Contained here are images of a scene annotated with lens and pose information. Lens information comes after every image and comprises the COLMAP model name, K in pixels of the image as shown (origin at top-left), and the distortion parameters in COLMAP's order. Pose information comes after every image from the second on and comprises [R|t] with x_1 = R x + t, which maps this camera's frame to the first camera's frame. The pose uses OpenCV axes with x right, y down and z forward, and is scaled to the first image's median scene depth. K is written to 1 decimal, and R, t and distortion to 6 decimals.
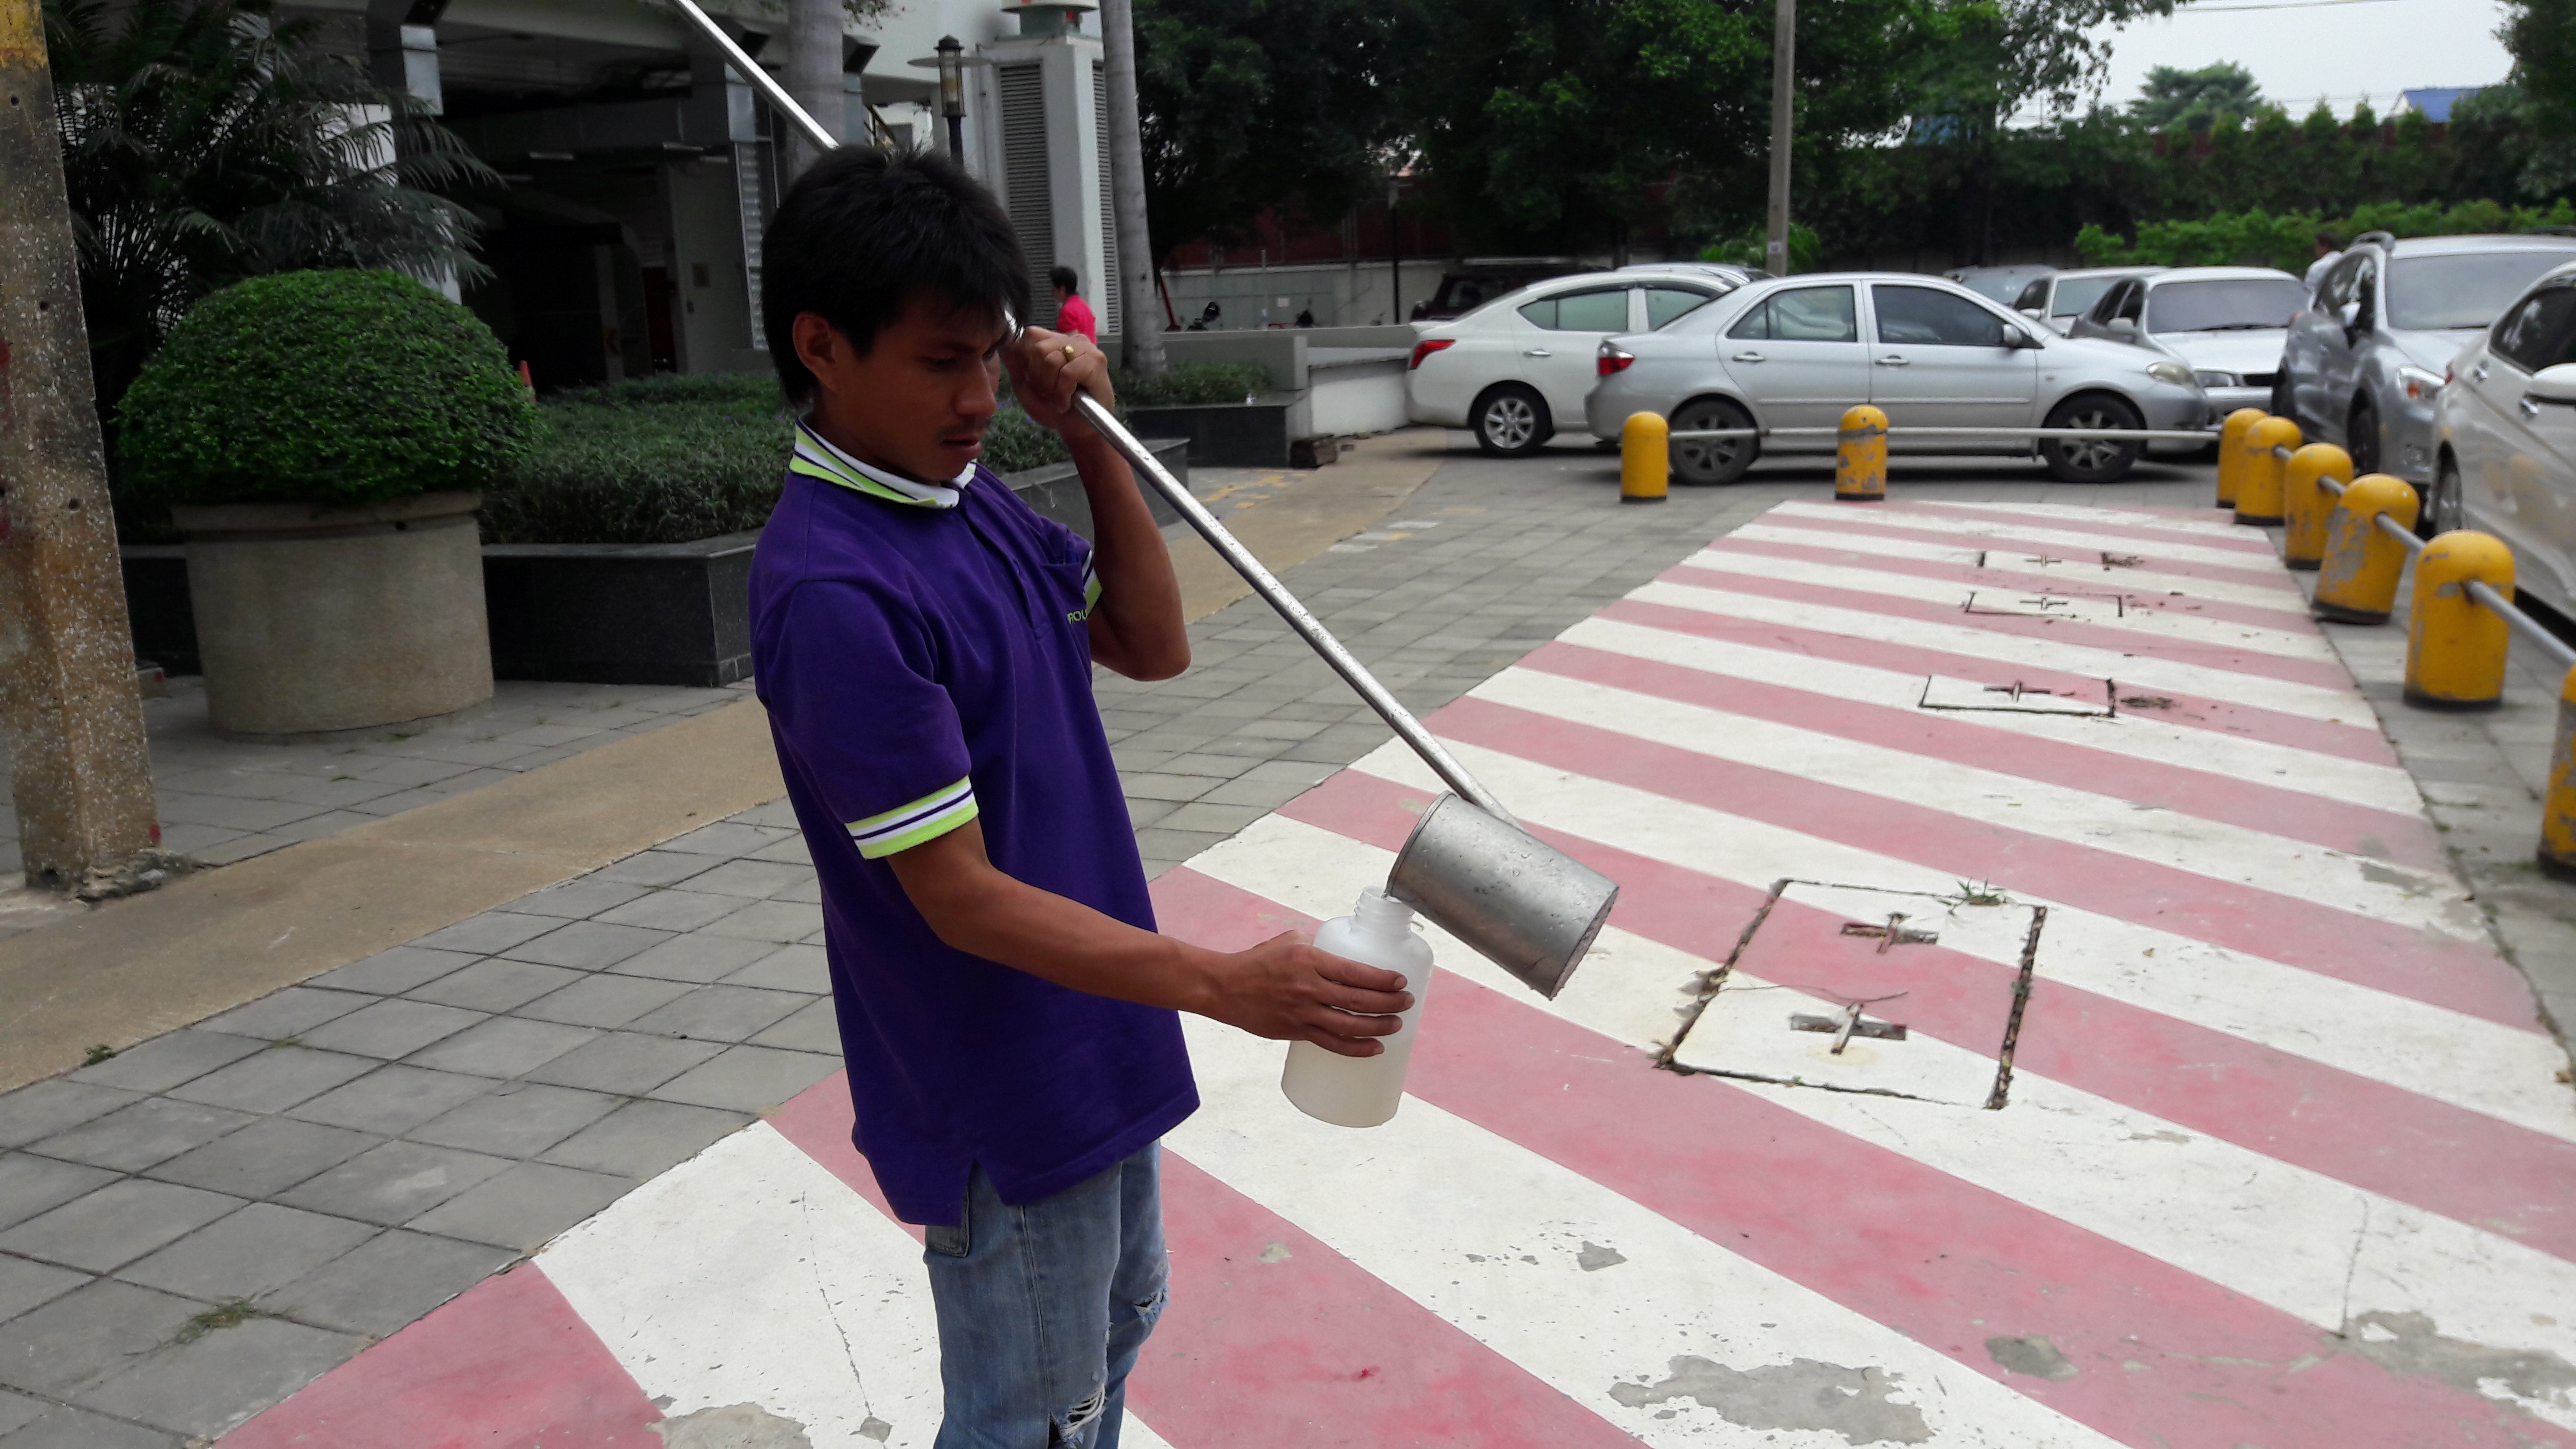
lens RADIAL K [[2090.0, 0, 1299.1], [0, 2090.0, 782.3], [0, 0, 1]] dist [0.141310, -0.346630]
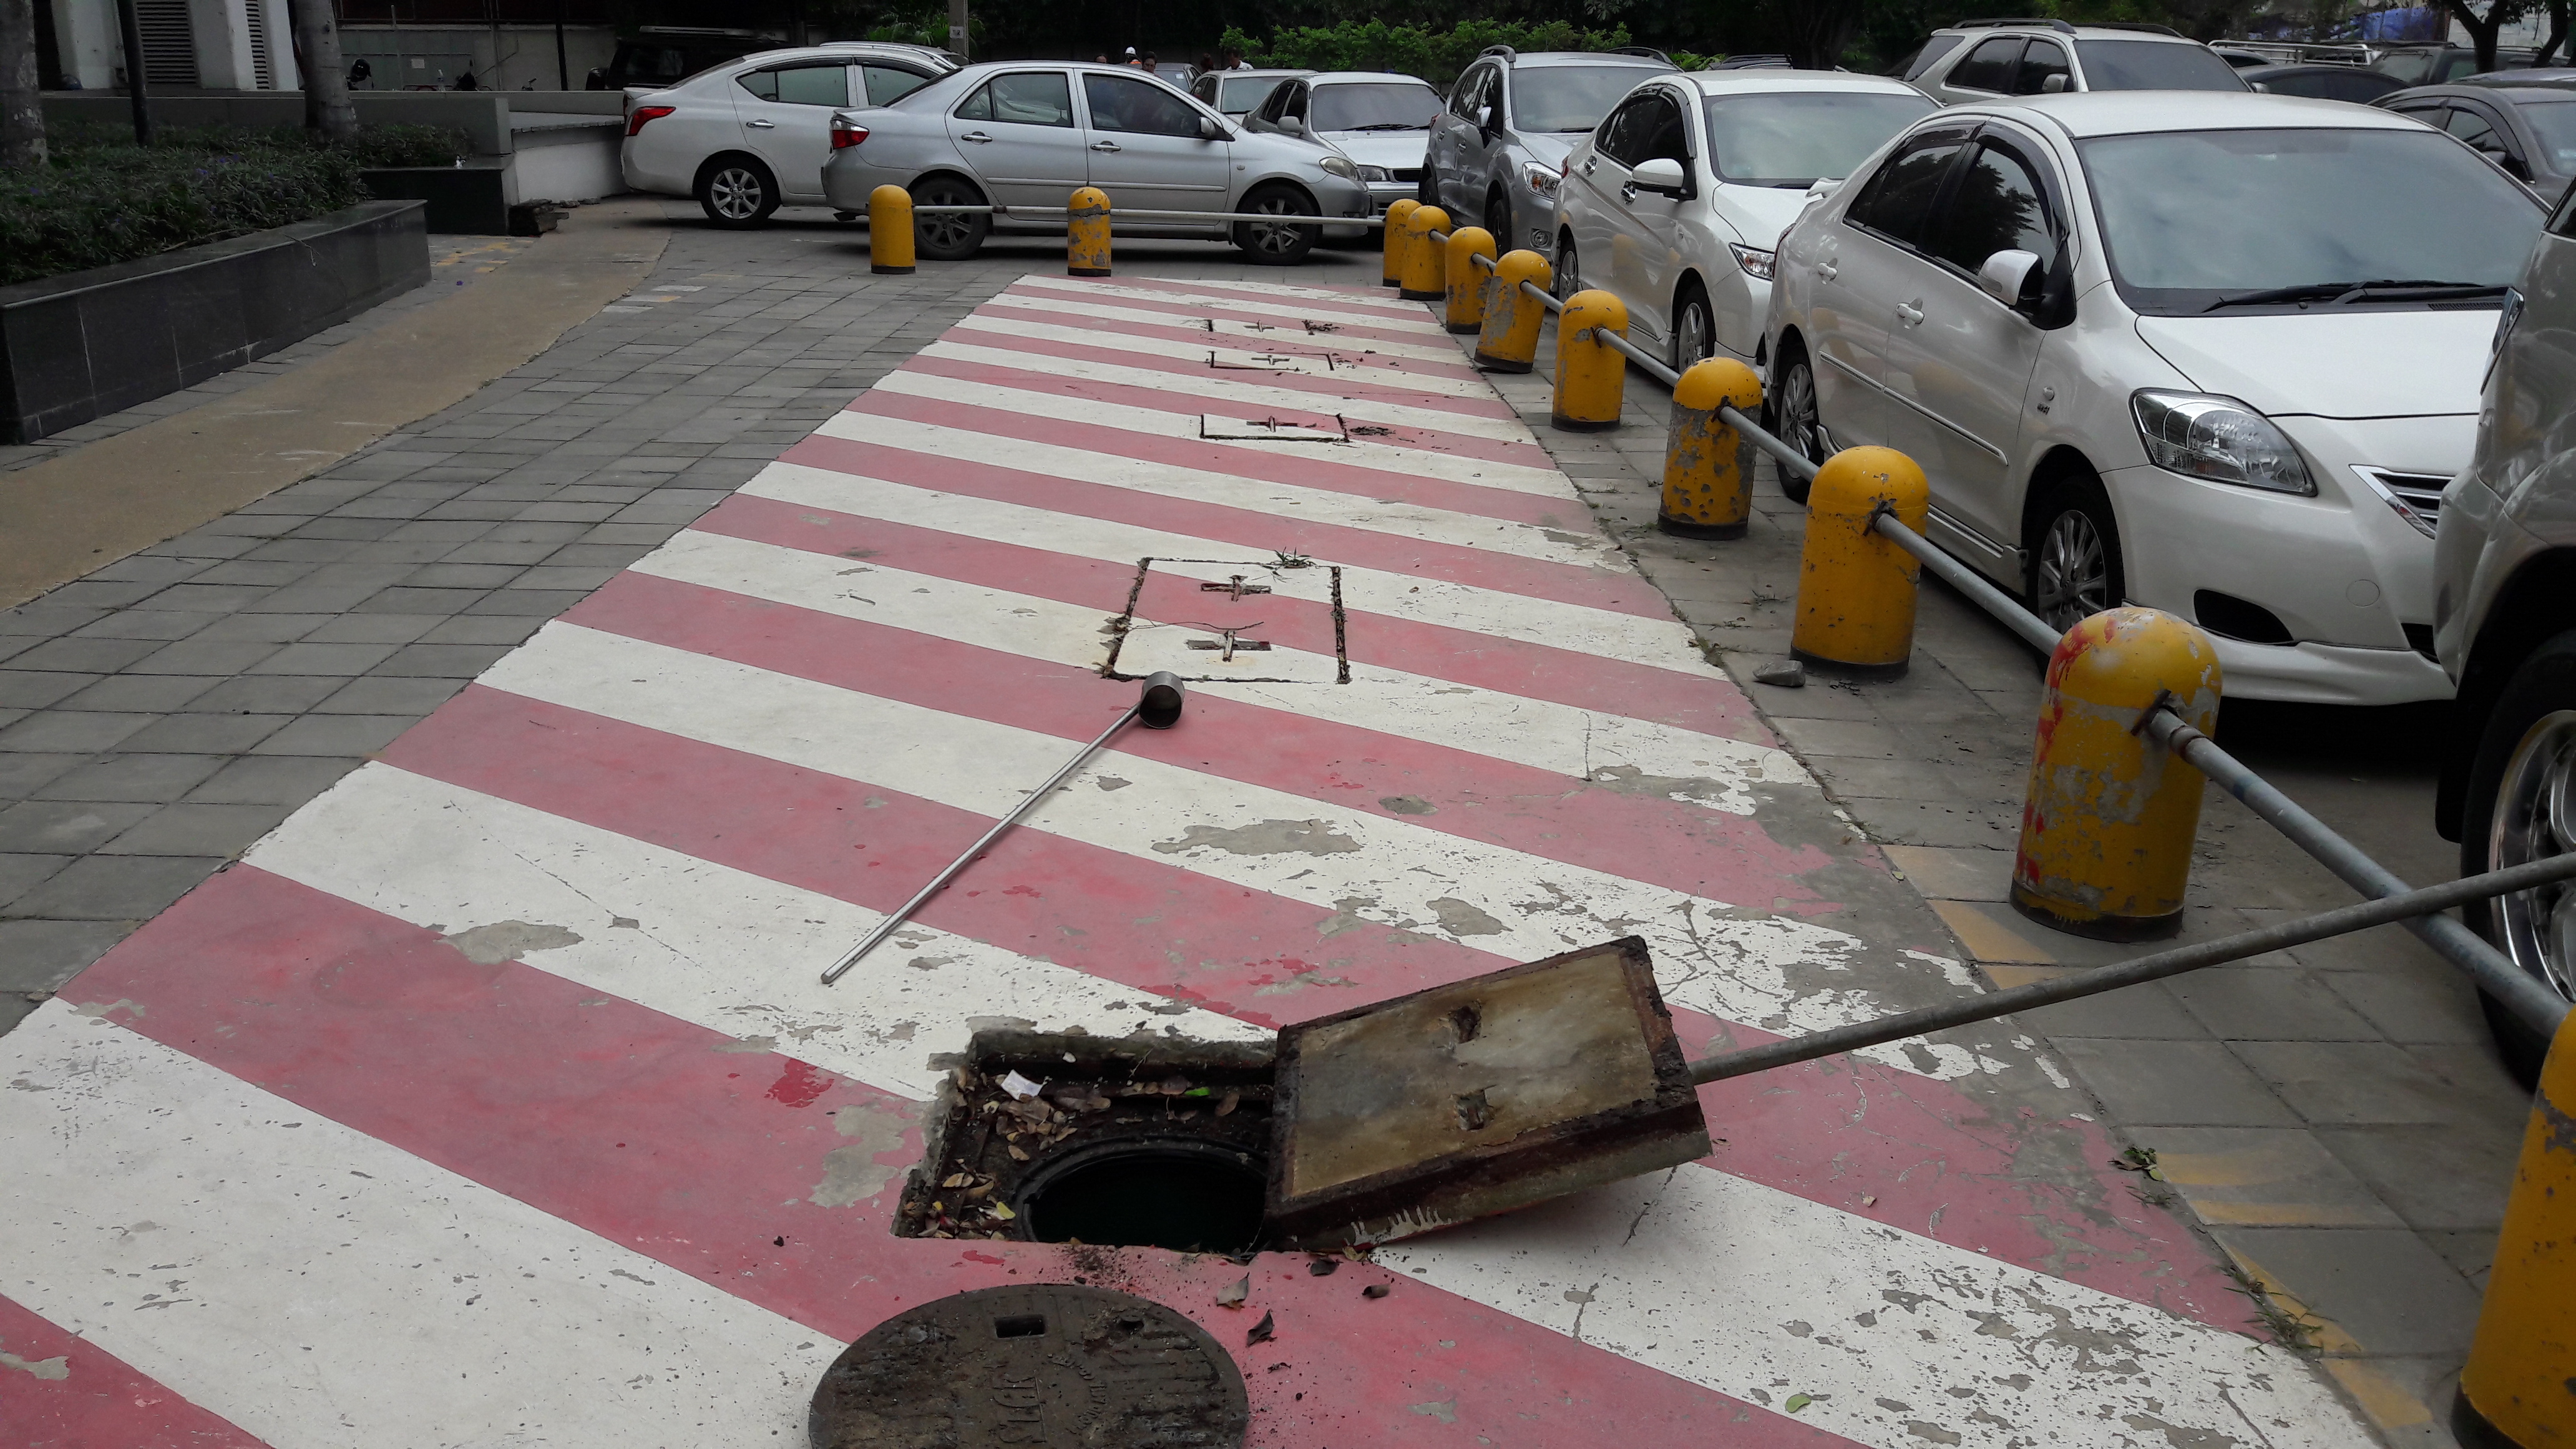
lens RADIAL K [[2090.0, 0, 1299.1], [0, 2090.0, 782.3], [0, 0, 1]] dist [0.141310, -0.346630]
pose [[0.925202, -0.079347, 0.371087, -0.073811], [0.044095, 0.993750, 0.102548, 0.025489], [-0.376905, -0.078515, 0.922918, -0.092599]]
